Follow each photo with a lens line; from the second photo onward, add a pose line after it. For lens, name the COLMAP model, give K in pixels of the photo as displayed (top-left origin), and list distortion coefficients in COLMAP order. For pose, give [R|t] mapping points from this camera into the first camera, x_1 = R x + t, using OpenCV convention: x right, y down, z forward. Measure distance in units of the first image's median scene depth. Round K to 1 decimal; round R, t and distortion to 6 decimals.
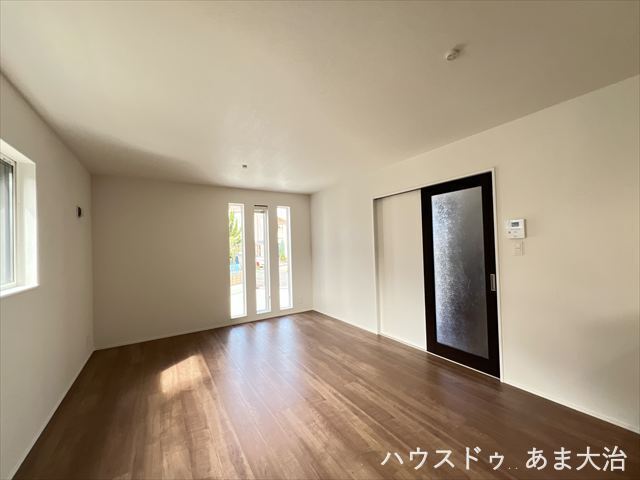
lens RADIAL K [[255.8, 0, 320.0], [0, 255.8, 240.0], [0, 0, 1]] dist [-0.001400, -0.000157]
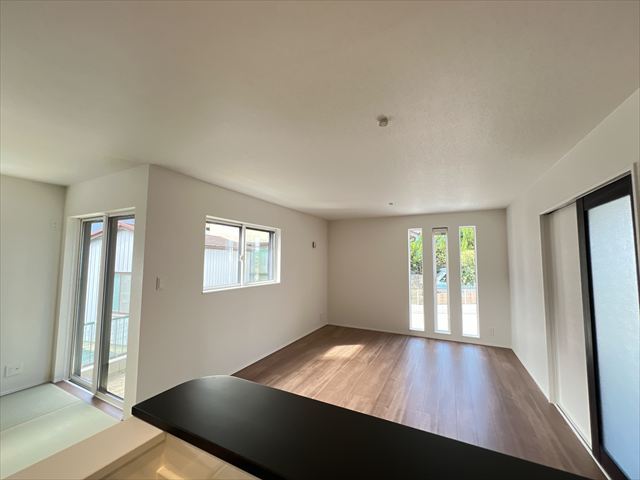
lens RADIAL K [[255.8, 0, 320.0], [0, 255.8, 240.0], [0, 0, 1]] dist [-0.001400, -0.000157]
pose [[0.509558, -0.029943, -0.859915, 0.621401], [-0.001732, 0.999357, -0.035825, -0.071311], [0.860434, 0.019744, 0.509179, 0.083022]]
